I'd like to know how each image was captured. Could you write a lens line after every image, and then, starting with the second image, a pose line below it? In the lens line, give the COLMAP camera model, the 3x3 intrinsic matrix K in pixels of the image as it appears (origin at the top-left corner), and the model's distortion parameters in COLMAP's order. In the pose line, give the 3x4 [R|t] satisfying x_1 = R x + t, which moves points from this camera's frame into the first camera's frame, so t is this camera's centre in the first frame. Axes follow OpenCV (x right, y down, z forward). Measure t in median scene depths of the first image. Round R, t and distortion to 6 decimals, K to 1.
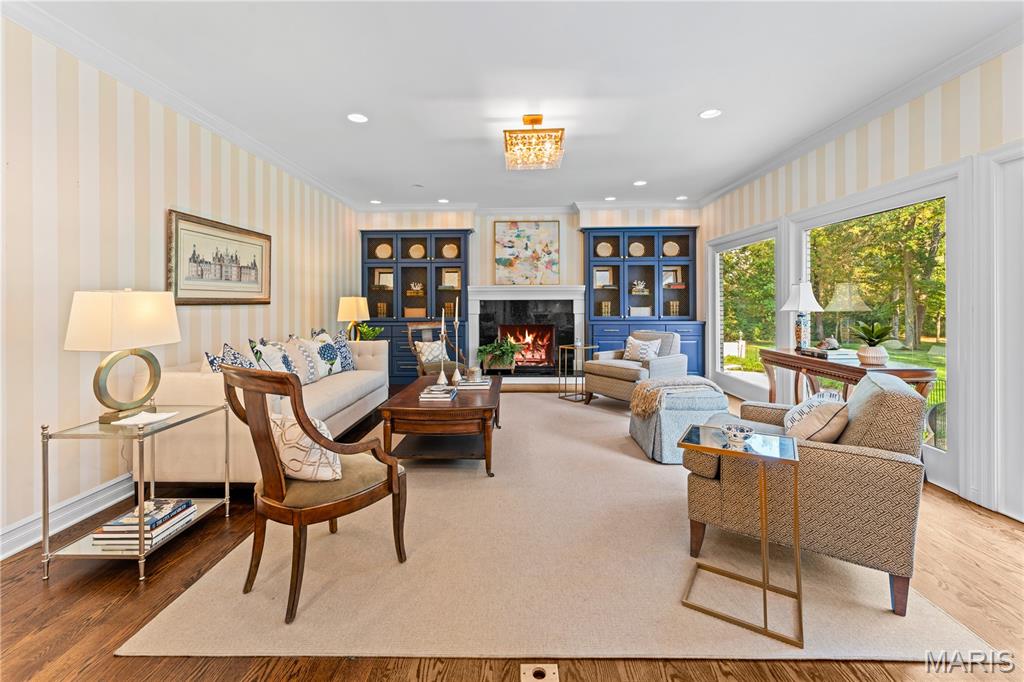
lens RADIAL K [[433.8, 0, 512.3], [0, 433.8, 298.9], [0, 0, 1]] dist [-0.001207, -0.000013]
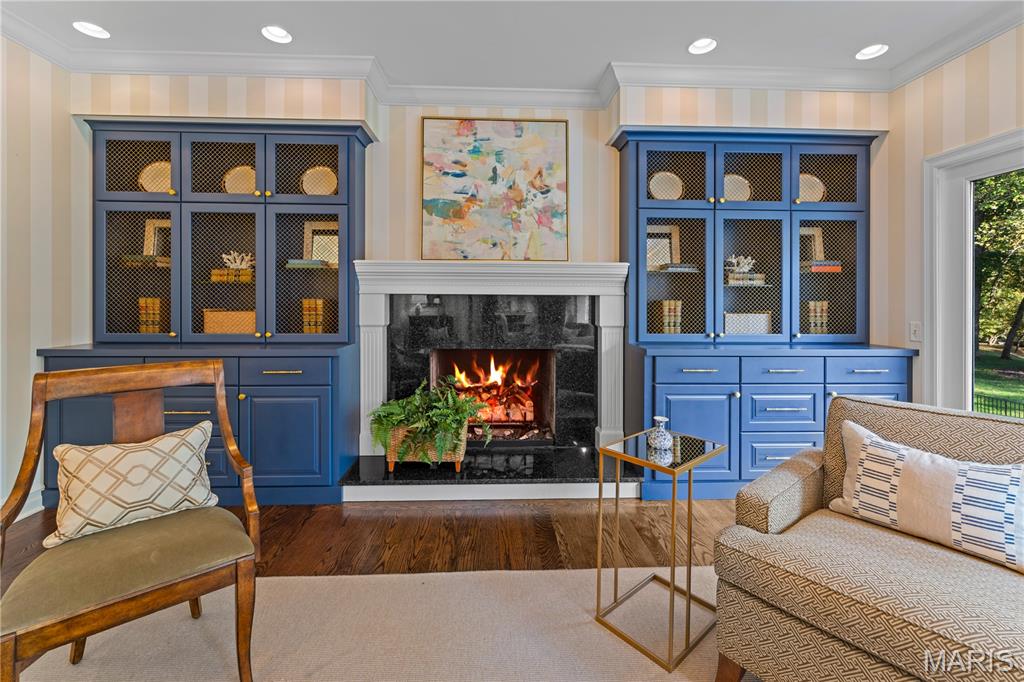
lens RADIAL K [[415.9, 0, 509.4], [0, 415.9, 314.8], [0, 0, 1]] dist [-0.000830, 0.000353]
pose [[0.996993, 0.008080, 0.077068, 0.016438], [-0.010028, 0.999639, 0.024922, 0.011775], [-0.076839, -0.025620, 0.996714, 0.575215]]
